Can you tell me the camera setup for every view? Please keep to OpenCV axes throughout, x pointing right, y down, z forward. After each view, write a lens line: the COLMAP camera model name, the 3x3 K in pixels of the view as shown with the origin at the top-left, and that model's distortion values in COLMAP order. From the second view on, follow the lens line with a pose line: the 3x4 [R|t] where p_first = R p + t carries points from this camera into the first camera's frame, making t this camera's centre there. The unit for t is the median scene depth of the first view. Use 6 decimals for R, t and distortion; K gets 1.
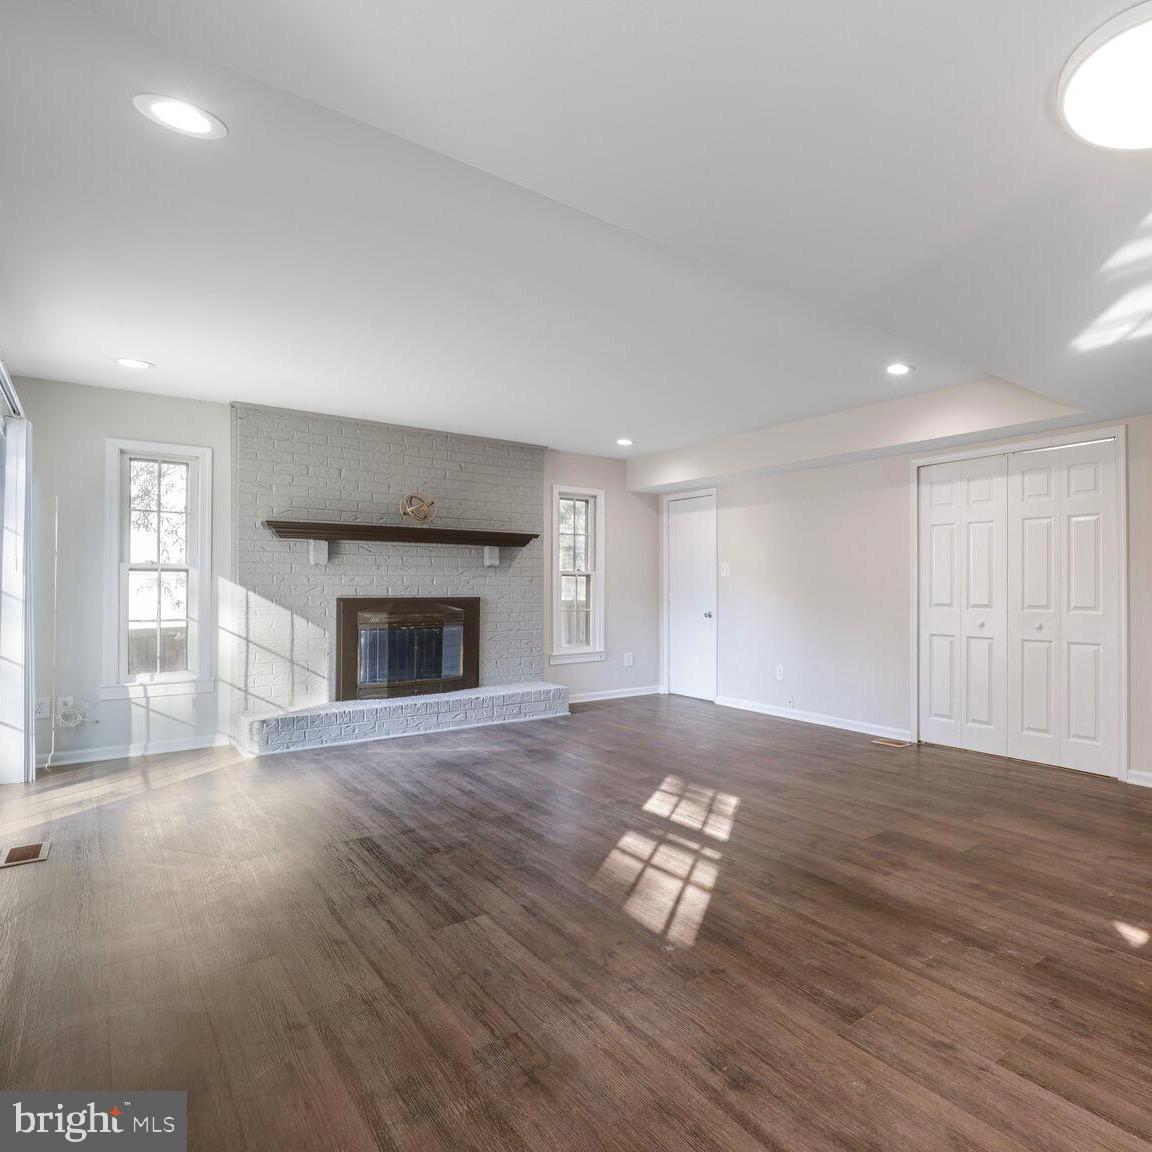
lens RADIAL K [[766.2, 0, 704.1], [0, 766.2, 598.9], [0, 0, 1]] dist [-0.002092, -0.007787]
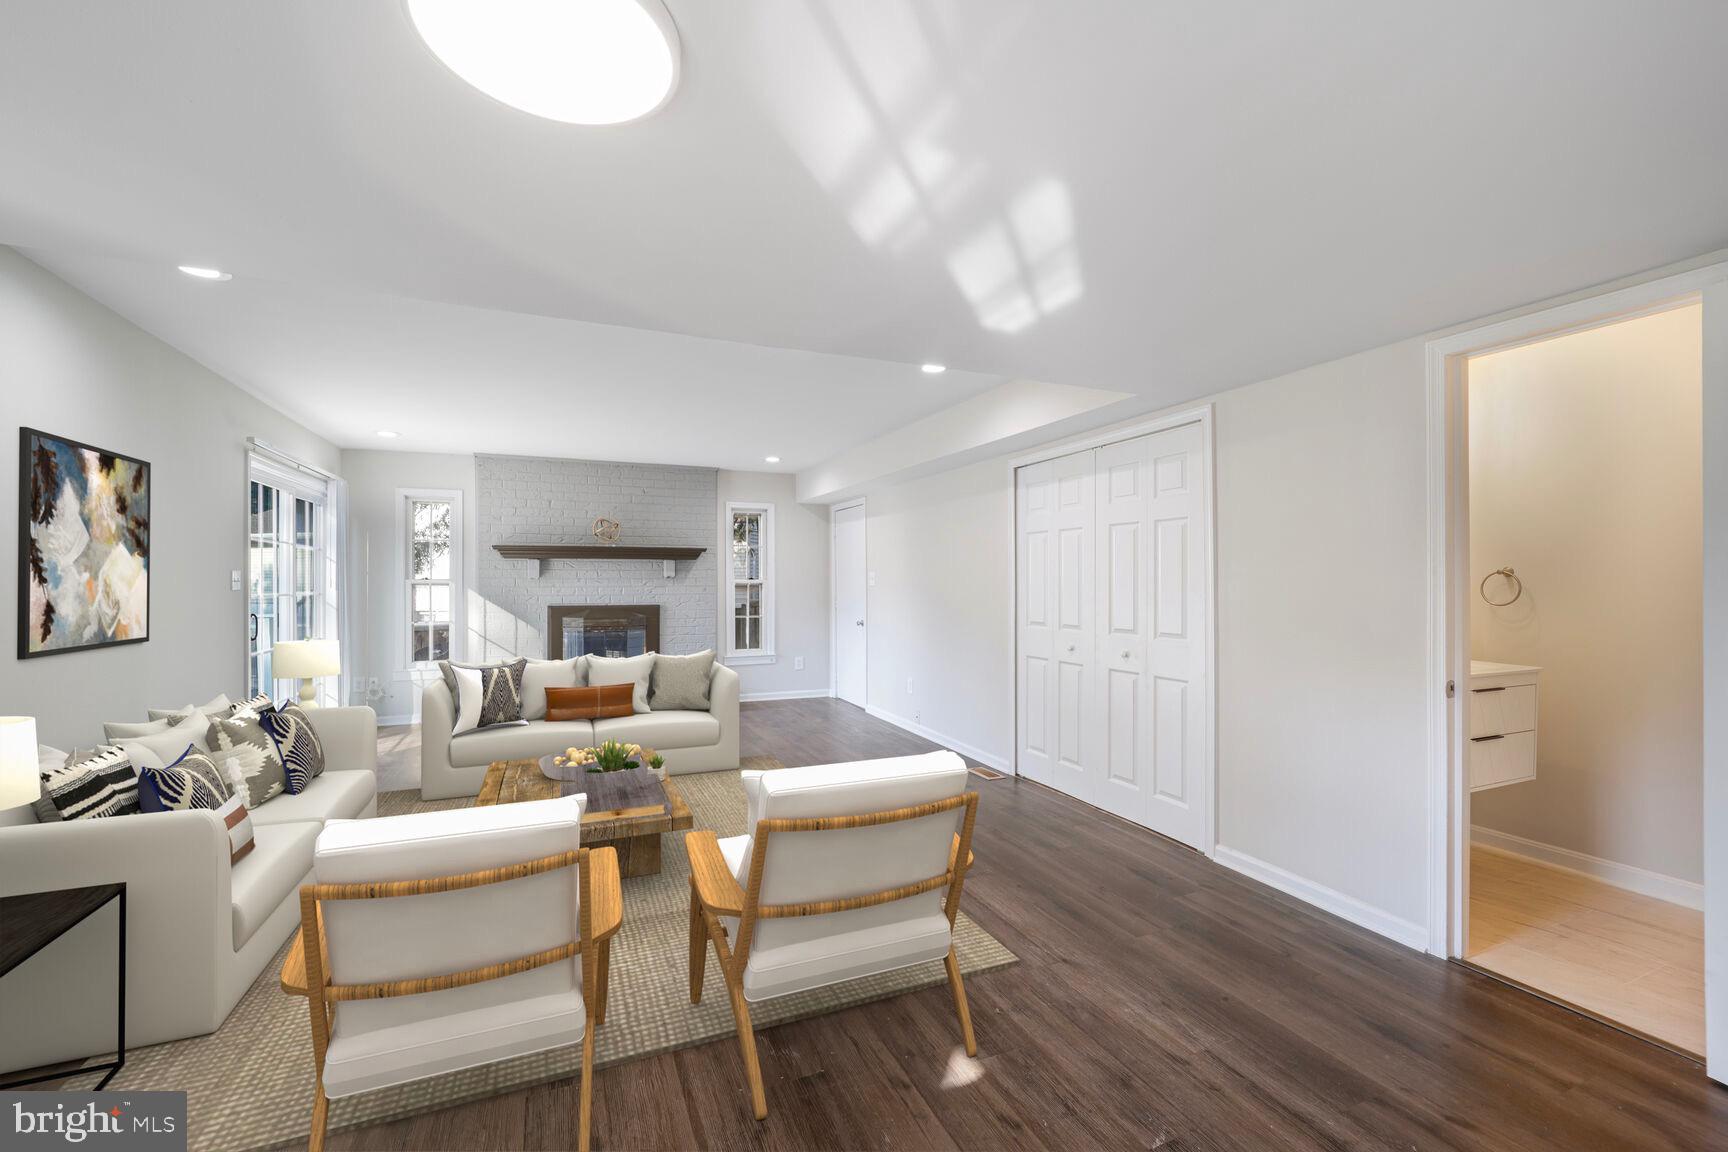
lens RADIAL K [[709.2, 0, 880.5], [0, 709.2, 579.2], [0, 0, 1]] dist [-0.010941, 0.000746]
pose [[0.916621, -0.002189, -0.399752, 0.458433], [0.002826, 0.999996, 0.001004, -0.043022], [0.399748, -0.002050, 0.916623, 0.174348]]
